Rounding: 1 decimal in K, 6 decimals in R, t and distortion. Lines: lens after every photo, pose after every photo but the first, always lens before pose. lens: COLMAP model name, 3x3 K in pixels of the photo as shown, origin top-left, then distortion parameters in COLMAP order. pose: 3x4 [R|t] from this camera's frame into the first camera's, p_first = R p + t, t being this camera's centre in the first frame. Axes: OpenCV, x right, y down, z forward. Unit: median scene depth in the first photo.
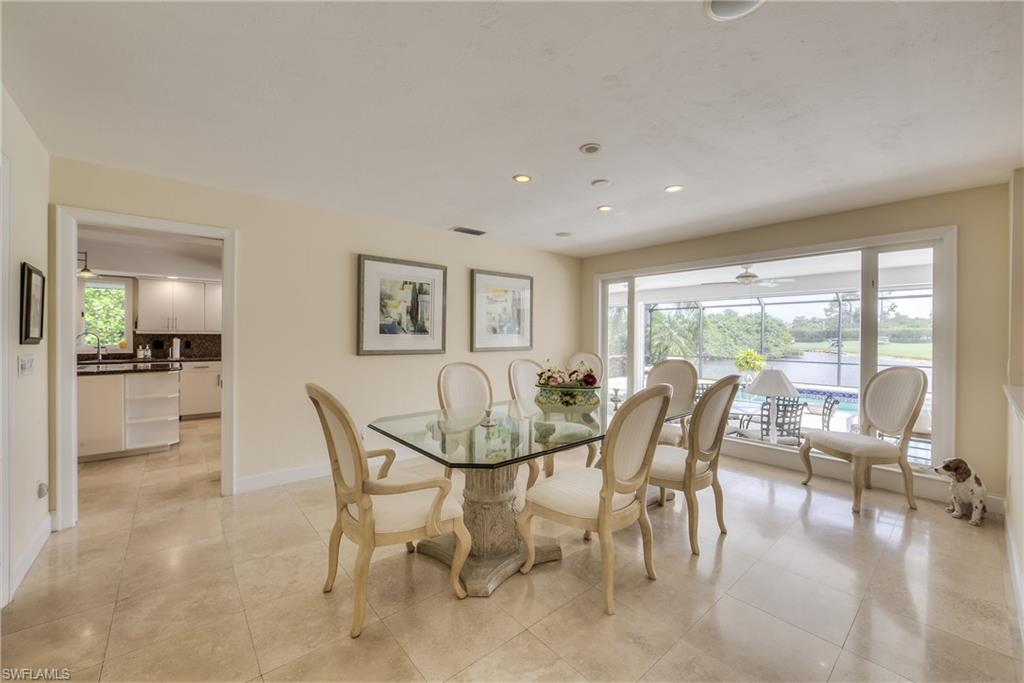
lens RADIAL K [[398.3, 0, 508.6], [0, 398.3, 336.0], [0, 0, 1]] dist [-0.008691, 0.001144]
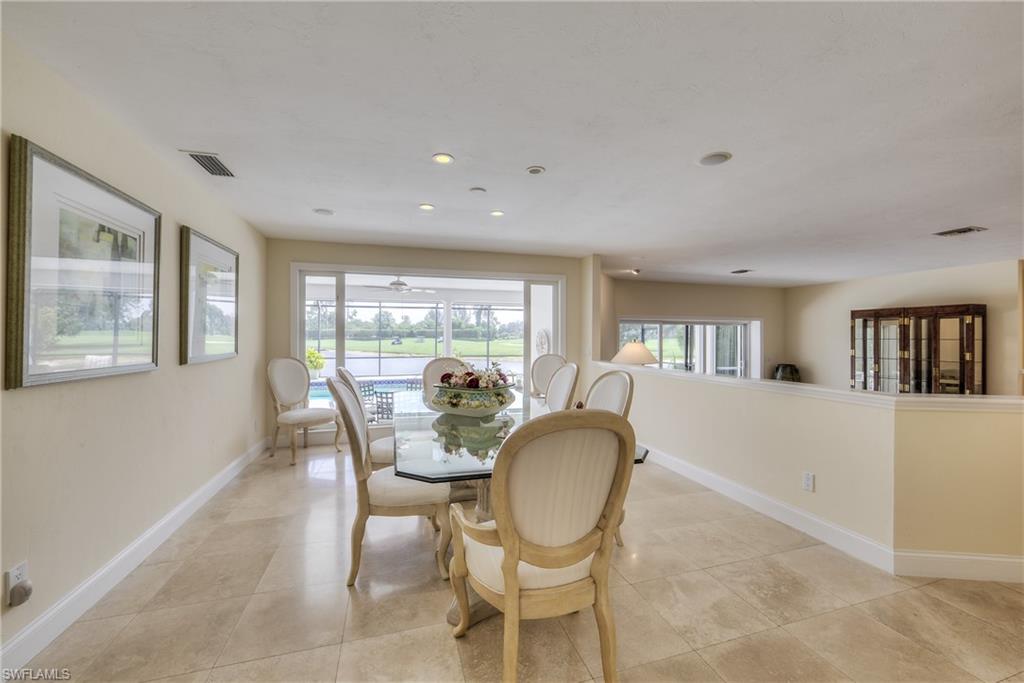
lens RADIAL K [[398.3, 0, 506.8], [0, 398.3, 337.5], [0, 0, 1]] dist [-0.008691, 0.001144]
pose [[0.409434, -0.007967, 0.912305, -0.467628], [0.003825, 0.999968, 0.007016, -0.002093], [-0.912332, 0.000617, 0.409452, 0.331505]]
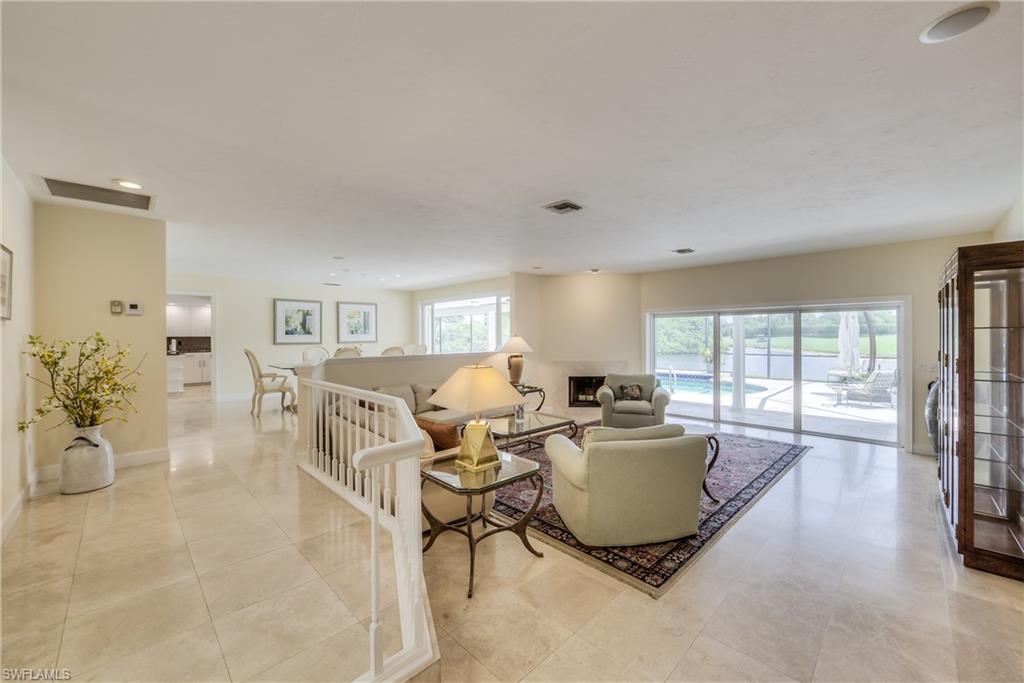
lens RADIAL K [[398.3, 0, 508.6], [0, 398.3, 341.1], [0, 0, 1]] dist [-0.008691, 0.001144]
pose [[0.997208, -0.014132, 0.073318, 0.647290], [0.013287, 0.999840, 0.012002, 0.016307], [-0.073476, -0.010994, 0.997236, -1.102124]]
